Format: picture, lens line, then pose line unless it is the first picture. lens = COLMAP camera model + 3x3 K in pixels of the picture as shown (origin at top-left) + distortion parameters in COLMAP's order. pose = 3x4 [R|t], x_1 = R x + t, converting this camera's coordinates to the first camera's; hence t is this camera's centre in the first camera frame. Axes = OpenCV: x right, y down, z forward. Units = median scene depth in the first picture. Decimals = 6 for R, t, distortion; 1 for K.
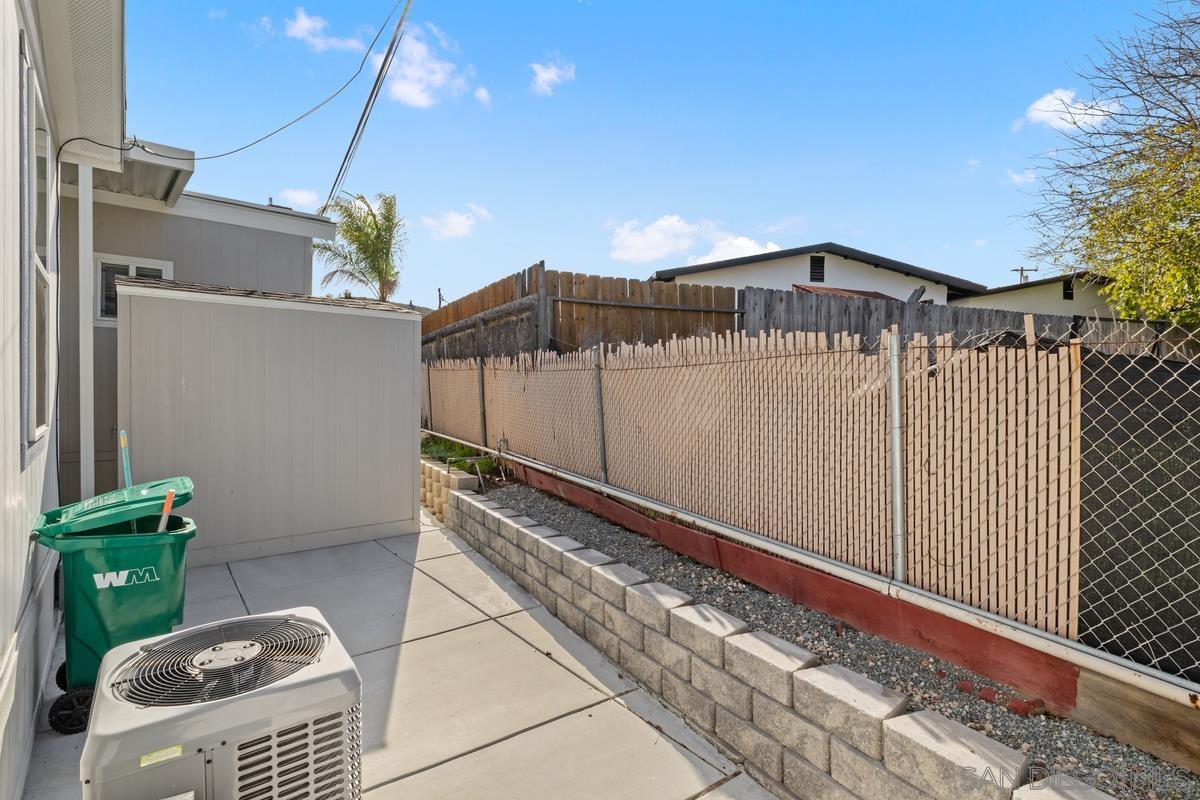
lens RADIAL K [[568.2, 0, 599.7], [0, 568.2, 401.7], [0, 0, 1]] dist [-0.009770, -0.000049]
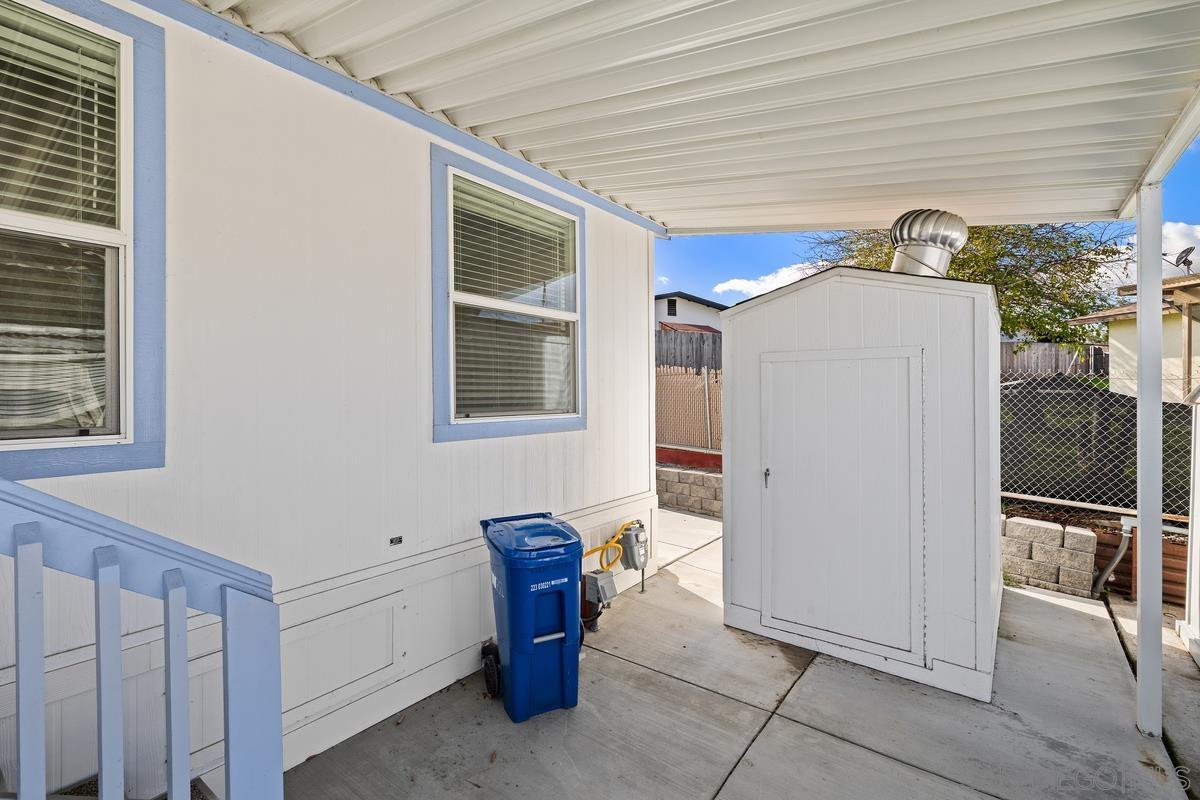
lens RADIAL K [[542.1, 0, 600.3], [0, 542.1, 396.3], [0, 0, 1]] dist [-0.006117, -0.000208]
pose [[0.970246, -0.023353, 0.240993, -0.352536], [0.024520, 0.999698, -0.001845, 0.010045], [-0.240877, 0.007699, 0.970525, -0.807921]]
